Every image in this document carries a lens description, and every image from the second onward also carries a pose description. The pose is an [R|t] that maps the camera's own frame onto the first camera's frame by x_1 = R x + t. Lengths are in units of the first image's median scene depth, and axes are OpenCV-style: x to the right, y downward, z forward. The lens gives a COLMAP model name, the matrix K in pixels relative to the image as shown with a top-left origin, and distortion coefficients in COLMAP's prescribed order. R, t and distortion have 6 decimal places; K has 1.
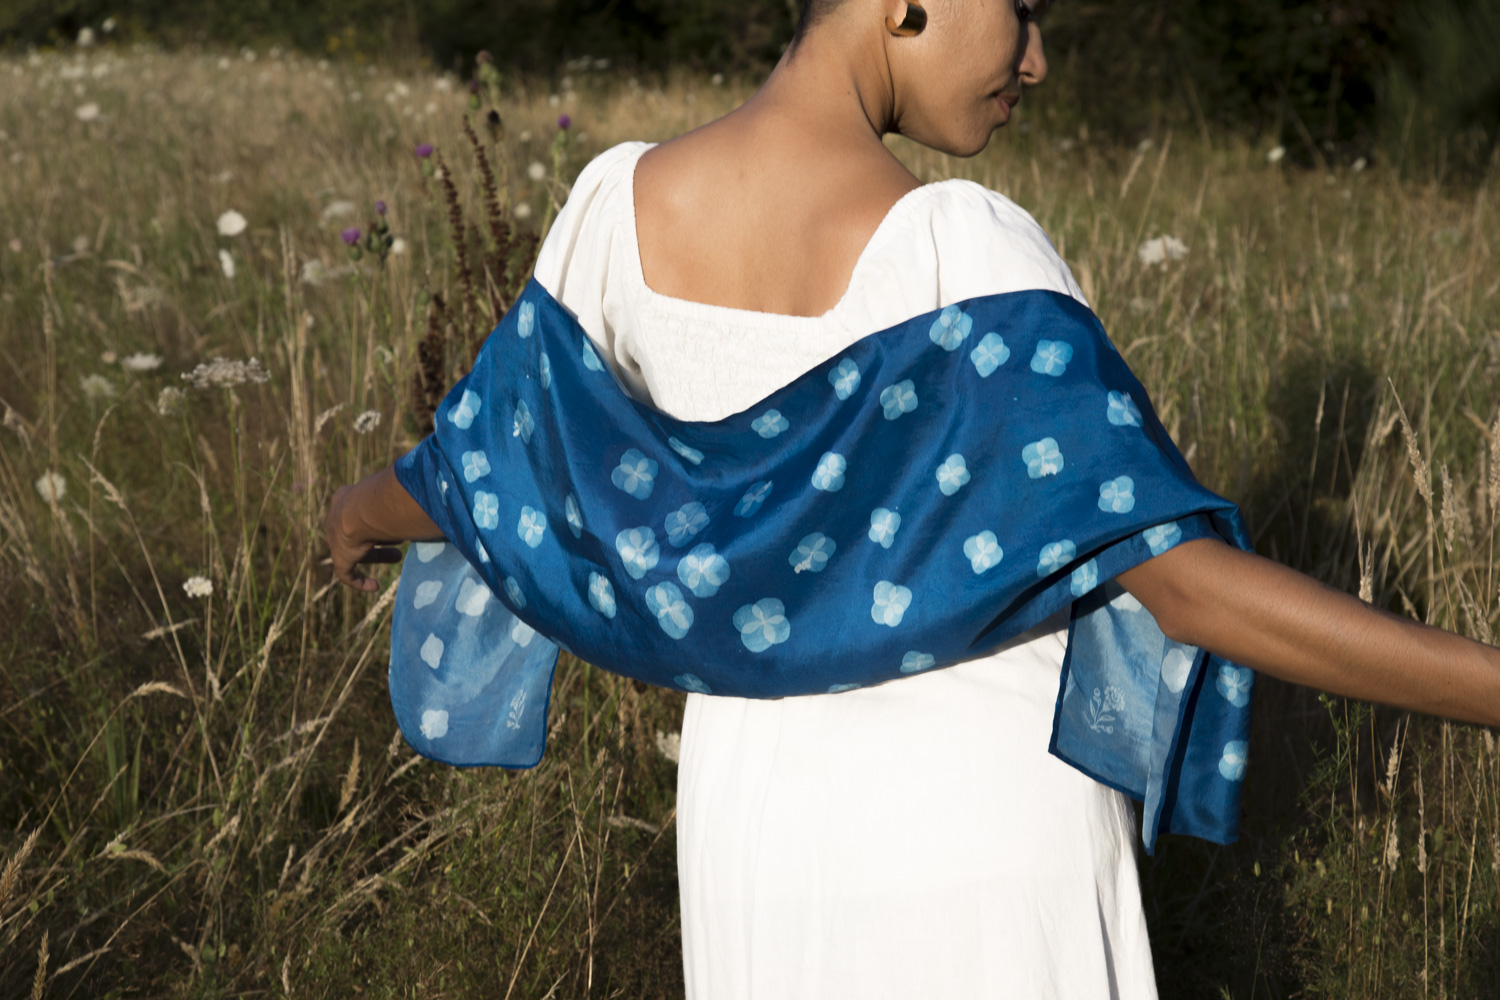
lens RADIAL K [[3111.8, 0, 750.0], [0, 3111.8, 500.0], [0, 0, 1]] dist [0.315318, 0.213764]
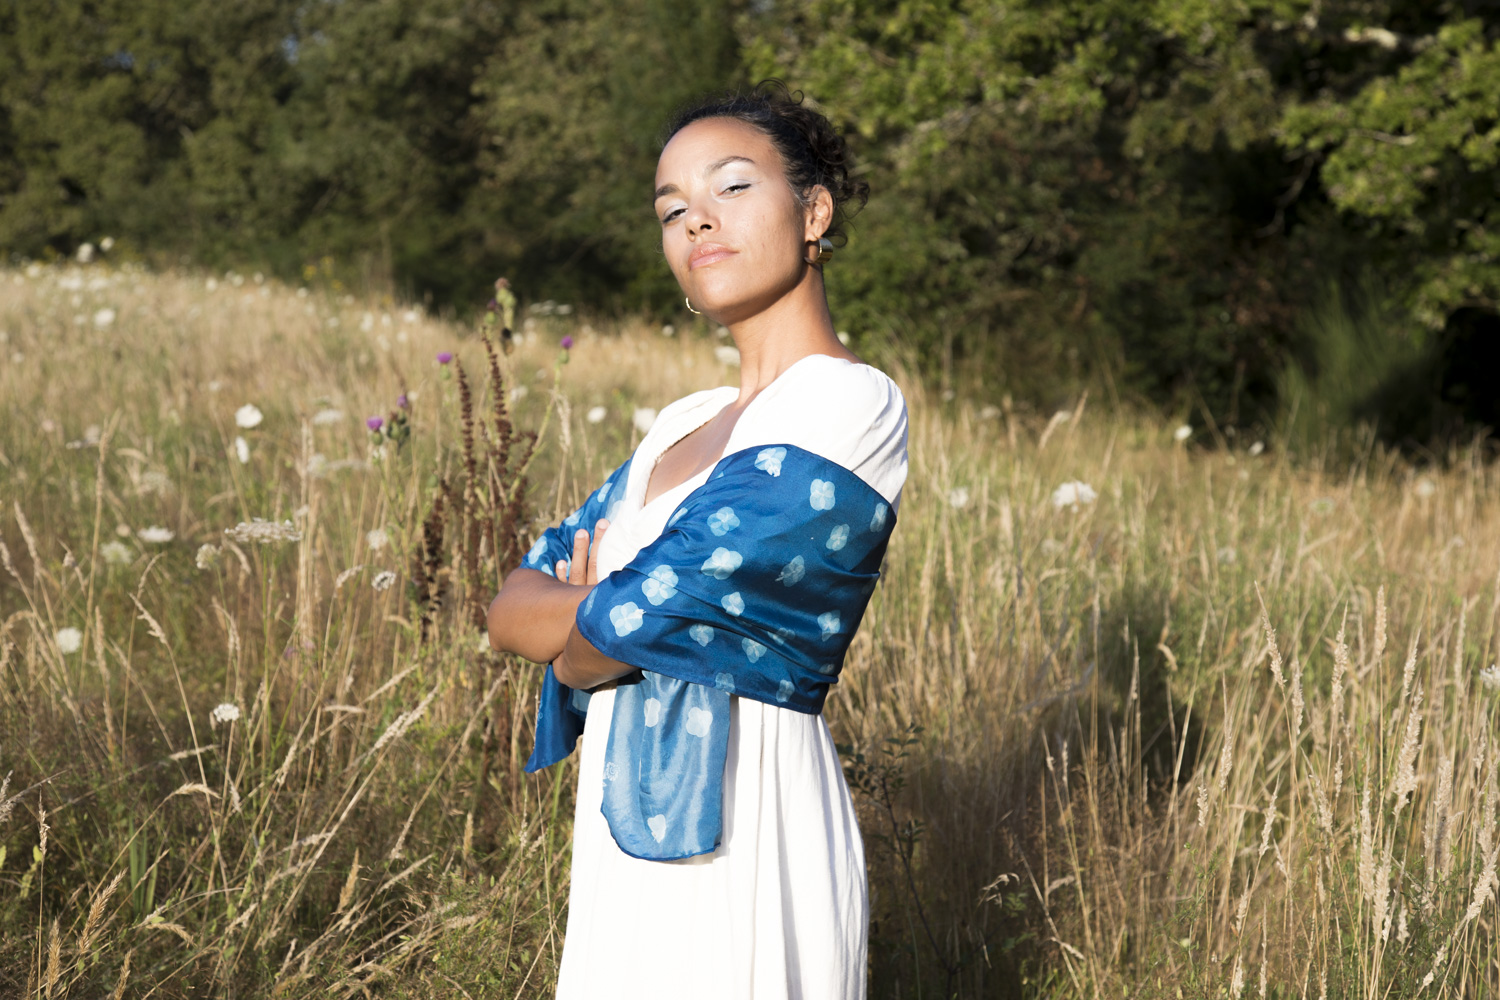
lens RADIAL K [[3027.0, 0, 749.6], [0, 3027.0, 469.2], [0, 0, 1]] dist [0.333201, -0.488808]
pose [[0.997294, 0.069779, 0.023156, -0.014536], [-0.067363, 0.993436, -0.092448, 0.026263], [-0.029455, 0.090638, 0.995448, -0.115821]]
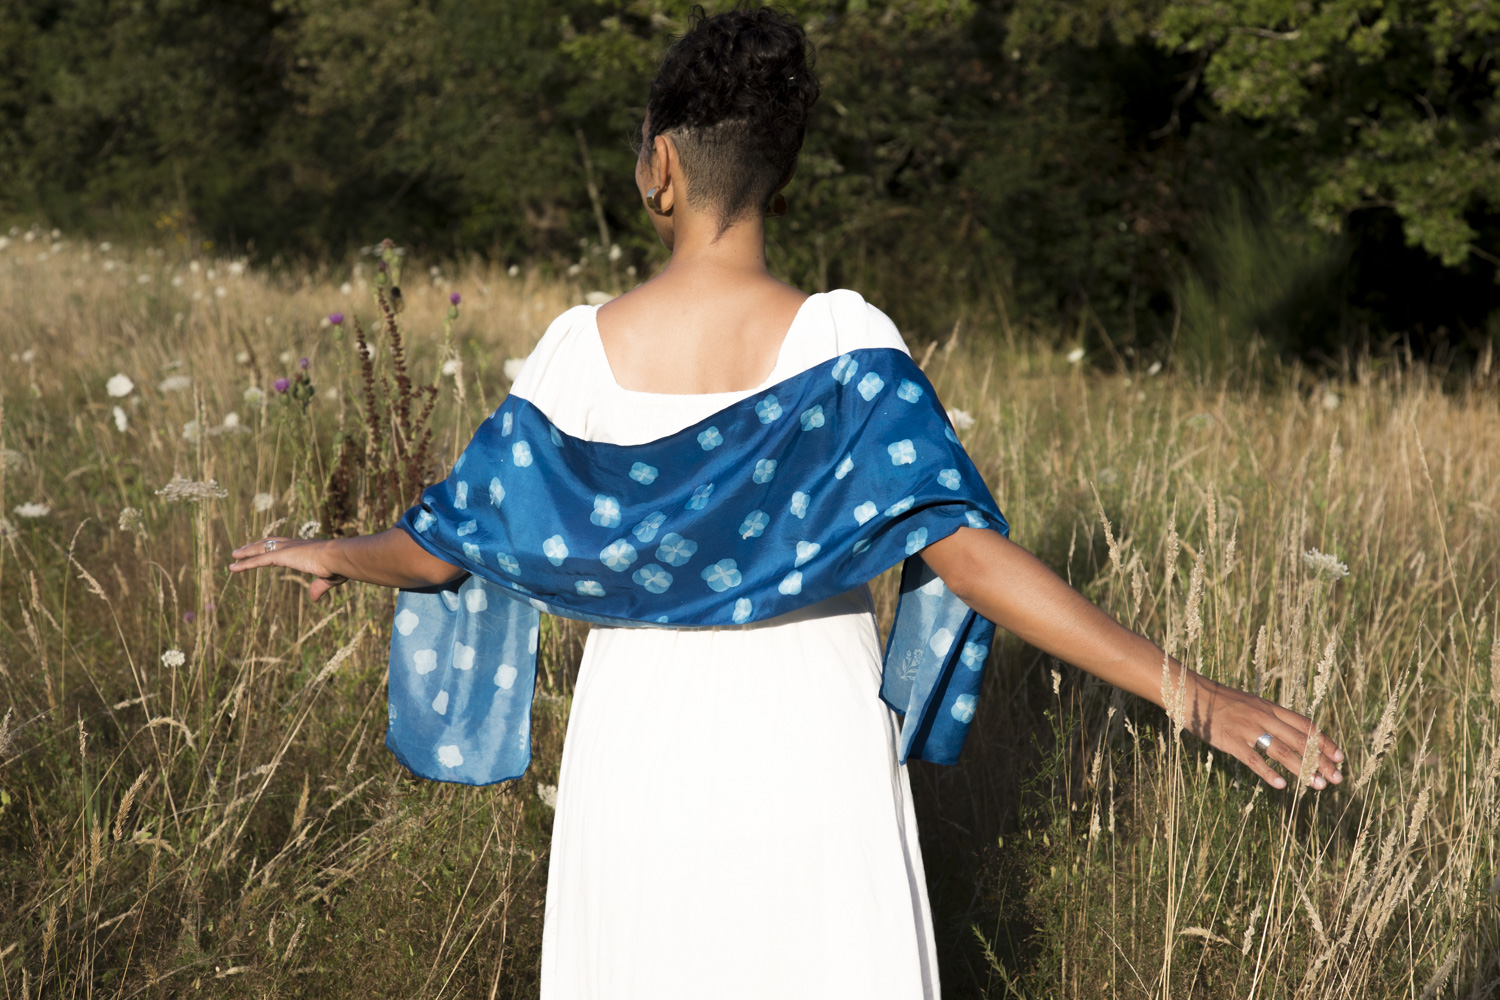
lens RADIAL K [[3600.0, 0, 751.5], [0, 3600.0, 562.2], [0, 0, 1]] dist [0.537791, -5.909723]
pose [[0.997615, 0.016898, 0.066919, -0.038624], [-0.013205, 0.998386, -0.055241, 0.058138], [-0.067745, 0.054226, 0.996228, -0.398426]]
